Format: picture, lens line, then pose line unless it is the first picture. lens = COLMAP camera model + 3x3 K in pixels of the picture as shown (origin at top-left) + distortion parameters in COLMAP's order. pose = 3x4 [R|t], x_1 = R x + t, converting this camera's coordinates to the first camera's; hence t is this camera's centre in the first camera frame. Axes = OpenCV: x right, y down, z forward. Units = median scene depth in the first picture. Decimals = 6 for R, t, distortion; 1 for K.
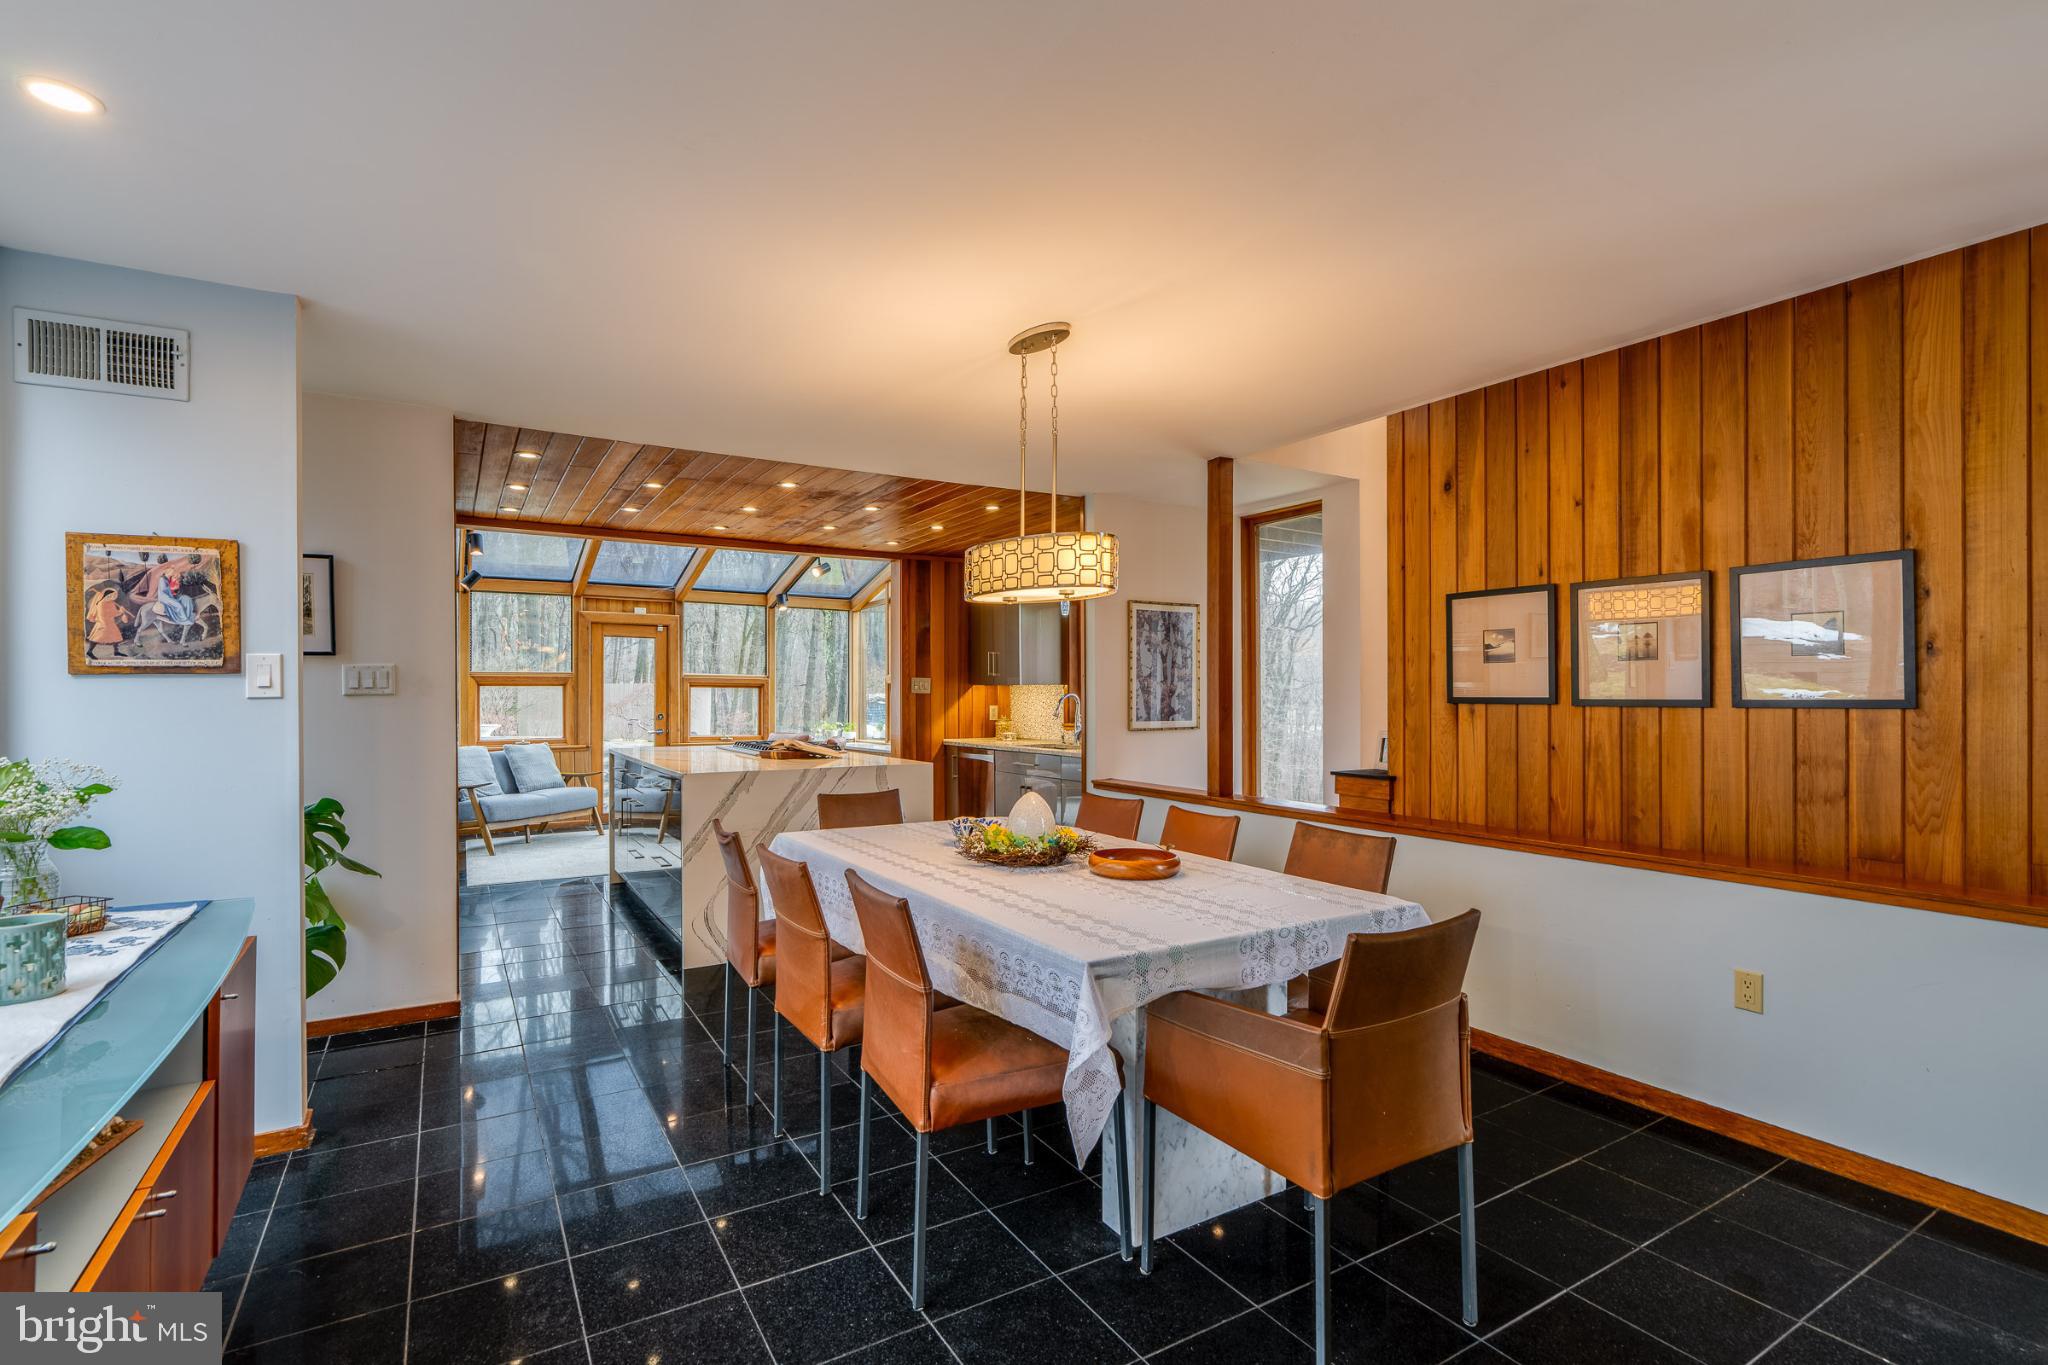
lens RADIAL K [[947.2, 0, 999.7], [0, 947.2, 686.5], [0, 0, 1]] dist [-0.003217, 0.000478]
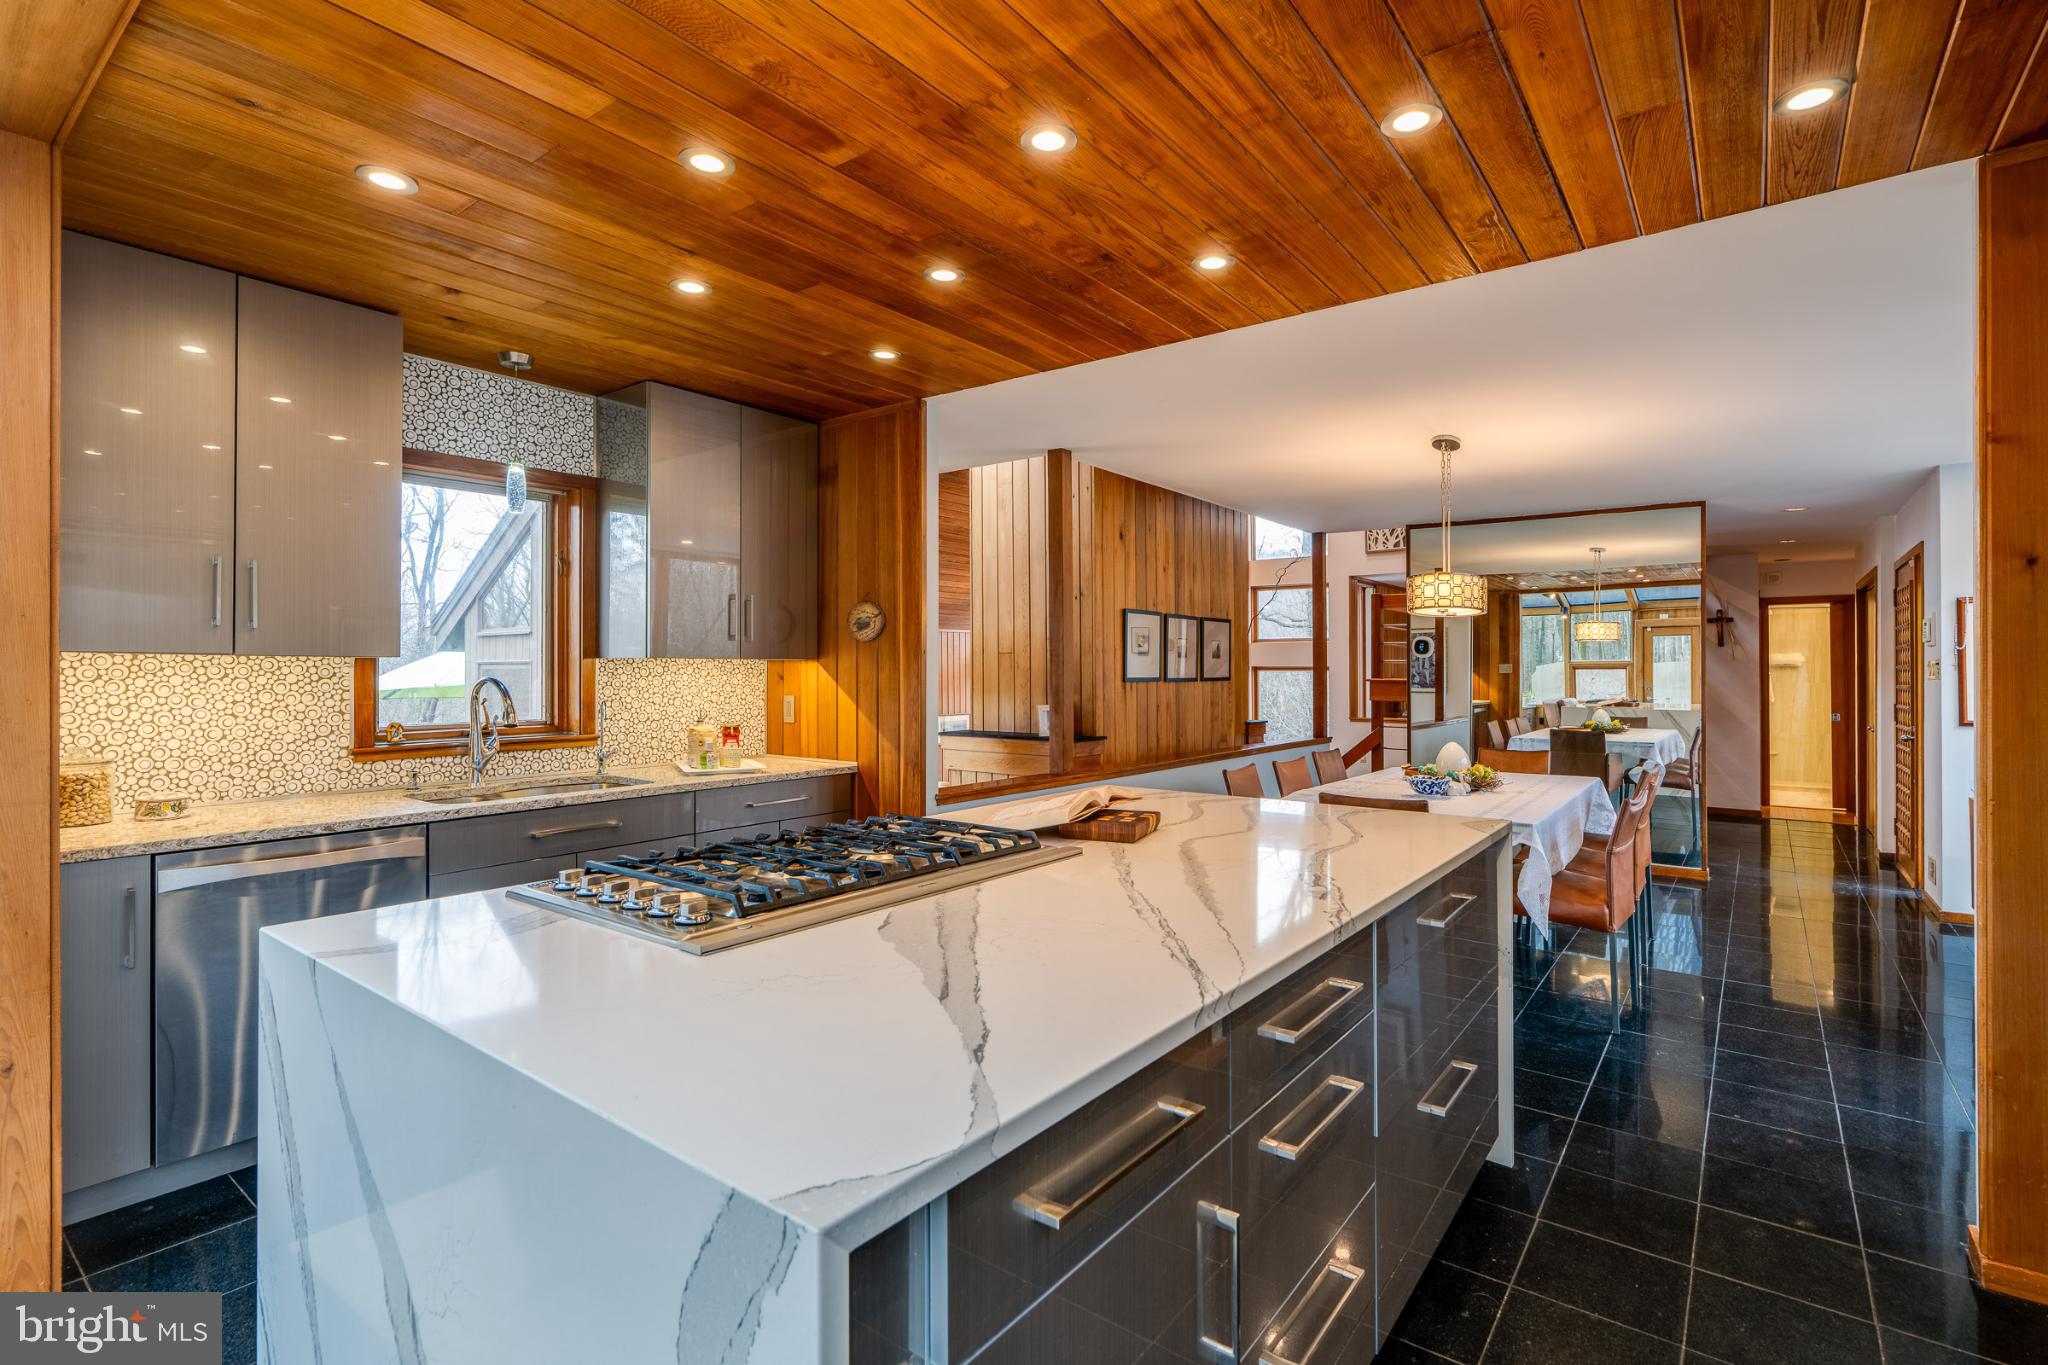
lens RADIAL K [[962.5, 0, 1028.8], [0, 962.5, 657.0], [0, 0, 1]] dist [-0.002078, -0.000386]
pose [[-0.380295, 0.014290, 0.924755, -0.874816], [-0.006293, 0.999818, -0.018037, 0.007082], [-0.924844, -0.012679, -0.380136, 1.721261]]
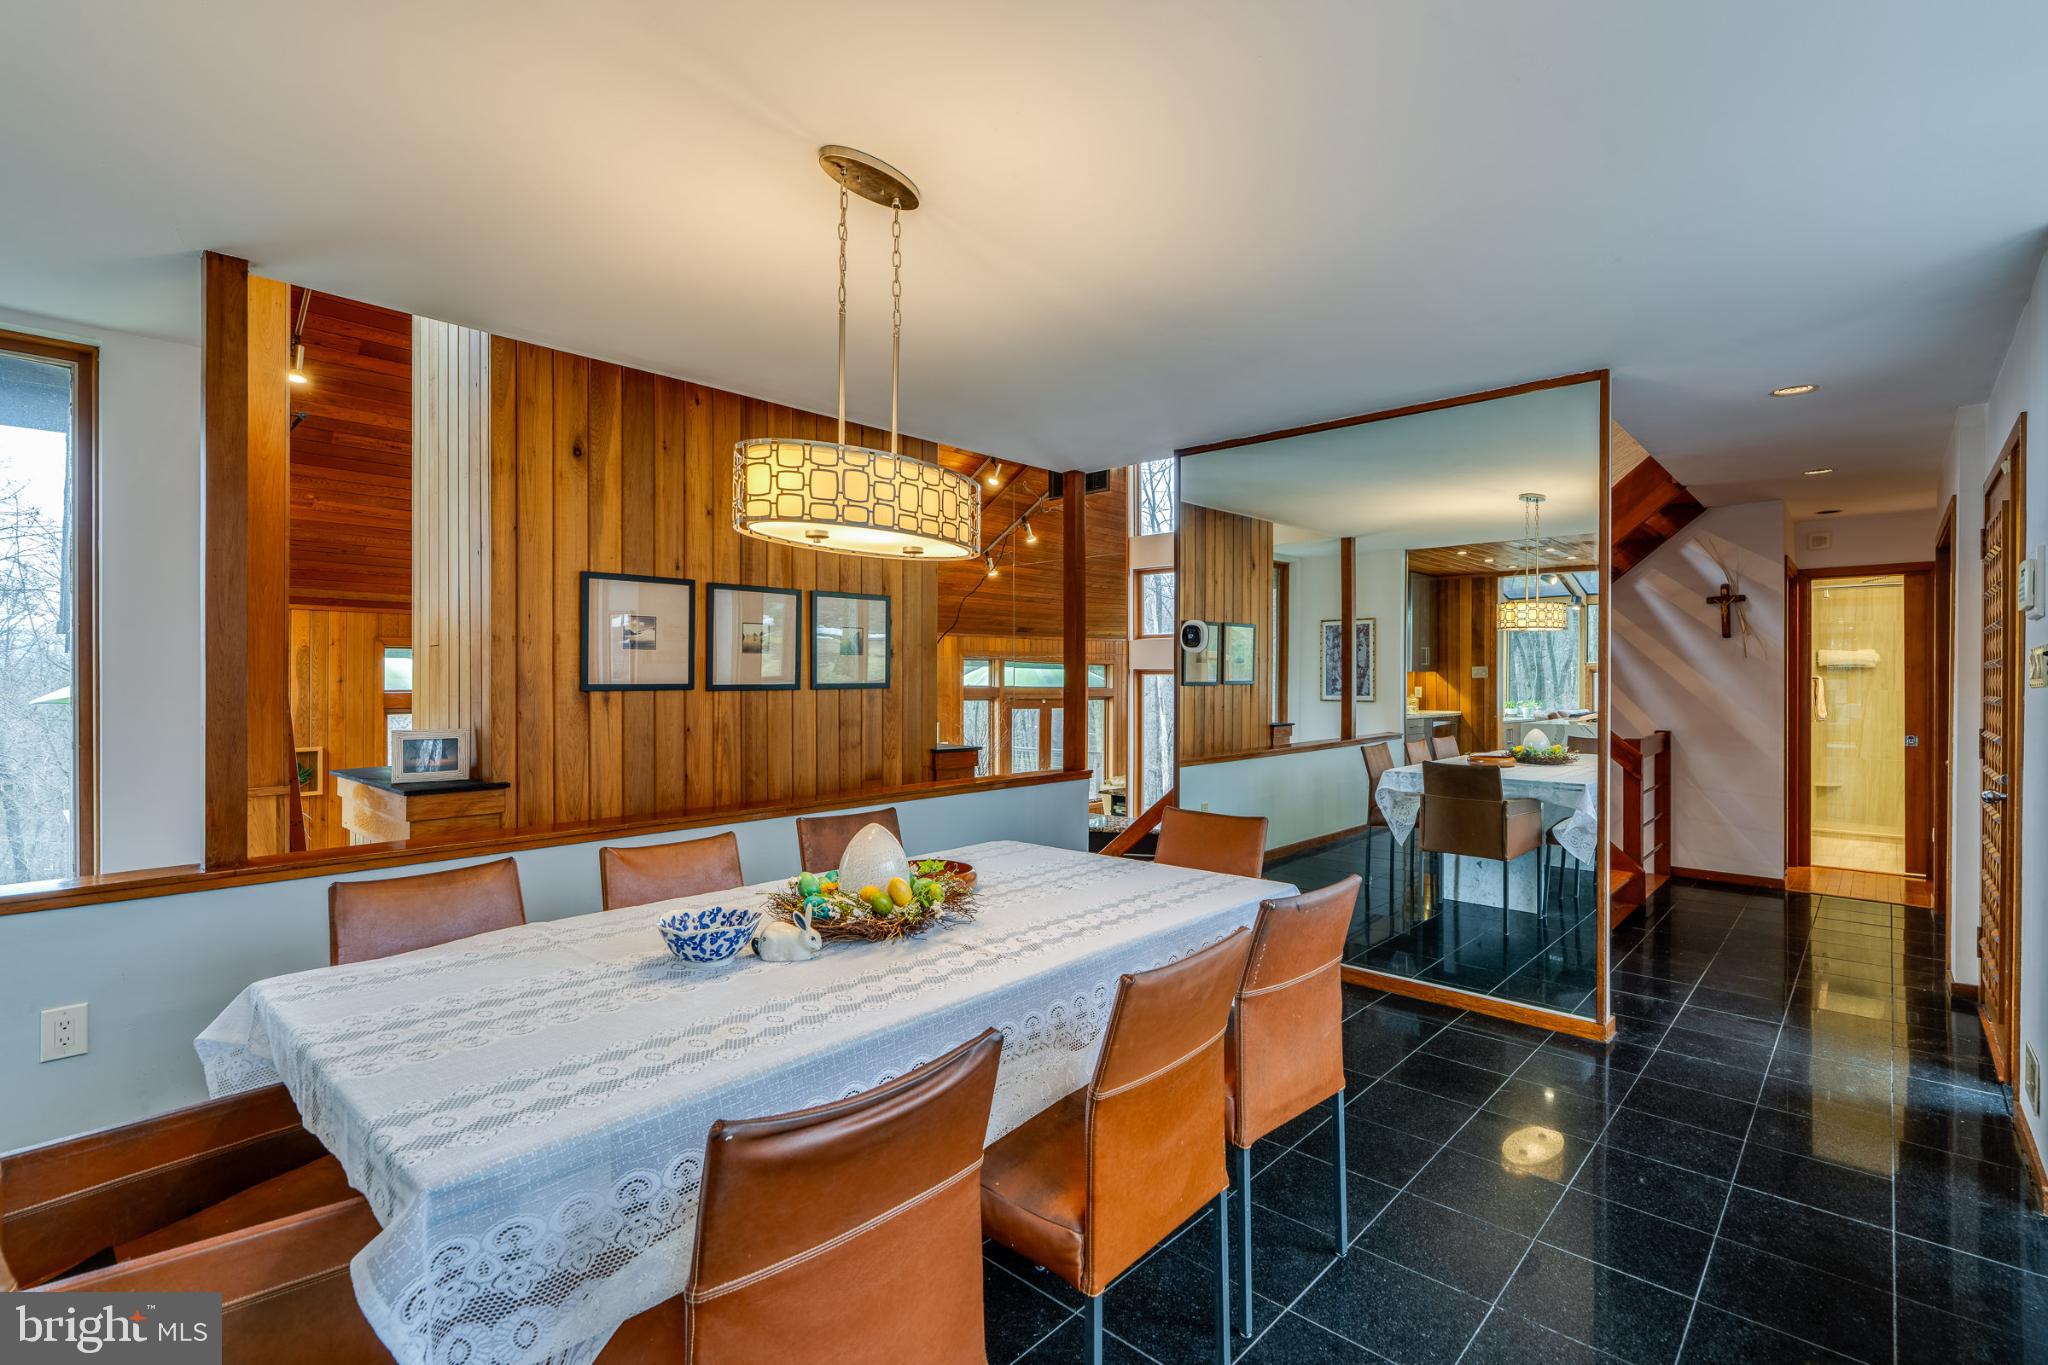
lens RADIAL K [[931.0, 0, 1020.6], [0, 931.0, 671.2], [0, 0, 1]] dist [-0.003011, 0.000707]
pose [[-0.286731, 0.006521, 0.957989, -0.504200], [-0.005138, 0.999952, -0.008345, 0.003829], [-0.957997, -0.007315, -0.286684, 0.854169]]
